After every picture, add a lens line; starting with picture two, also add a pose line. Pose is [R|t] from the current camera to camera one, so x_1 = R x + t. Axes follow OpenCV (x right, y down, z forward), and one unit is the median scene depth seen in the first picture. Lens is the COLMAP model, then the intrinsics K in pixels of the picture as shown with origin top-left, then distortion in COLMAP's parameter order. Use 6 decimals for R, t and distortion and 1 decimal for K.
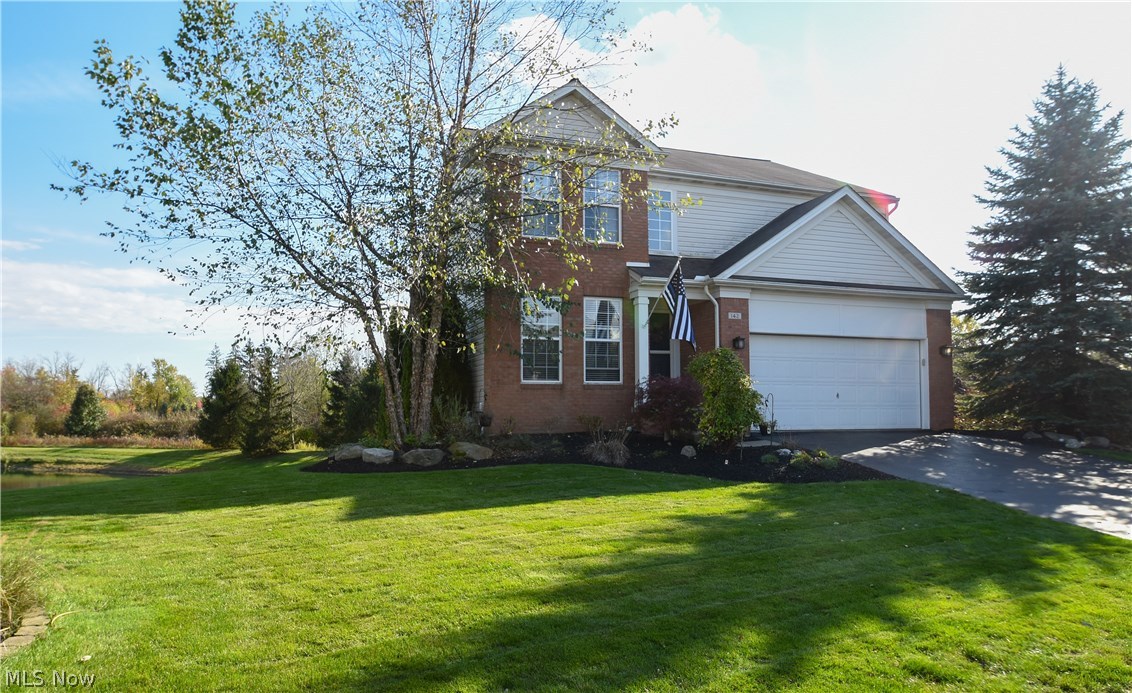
lens RADIAL K [[697.0, 0, 566.0], [0, 697.0, 346.5], [0, 0, 1]] dist [-0.051371, 0.000269]
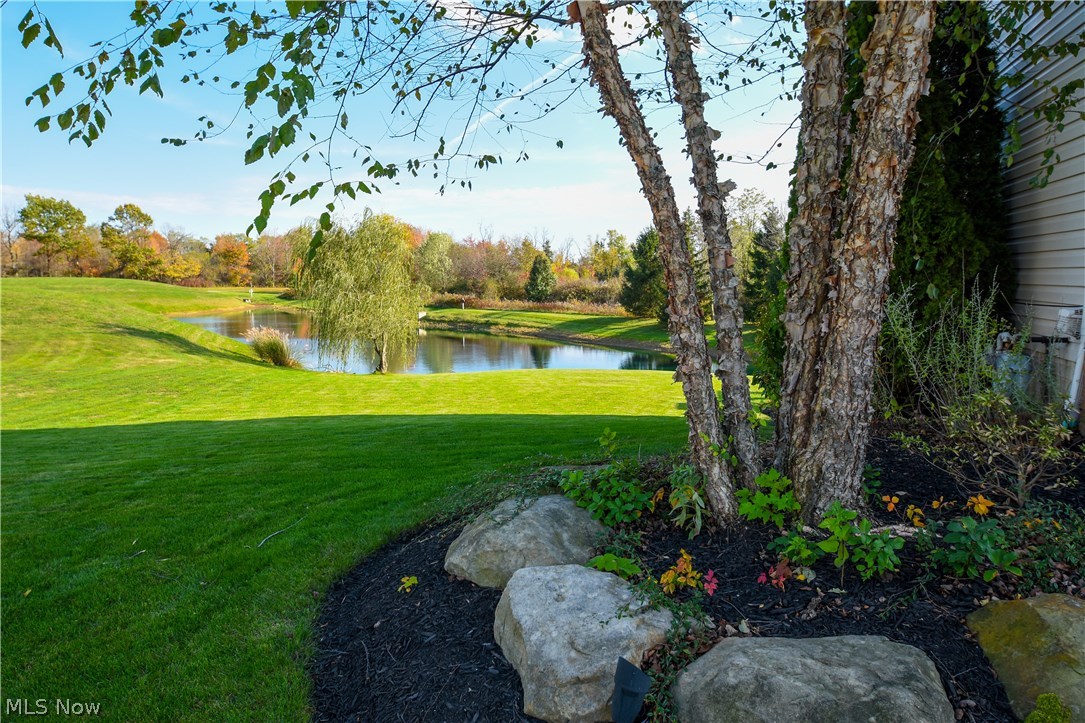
lens RADIAL K [[668.0, 0, 542.5], [0, 668.0, 361.5], [0, 0, 1]] dist [-0.001450, -0.001041]
pose [[0.795389, 0.082258, -0.600491, -0.030290], [0.051731, 0.977919, 0.202481, 0.008291], [0.603888, -0.192115, 0.773571, 0.153832]]
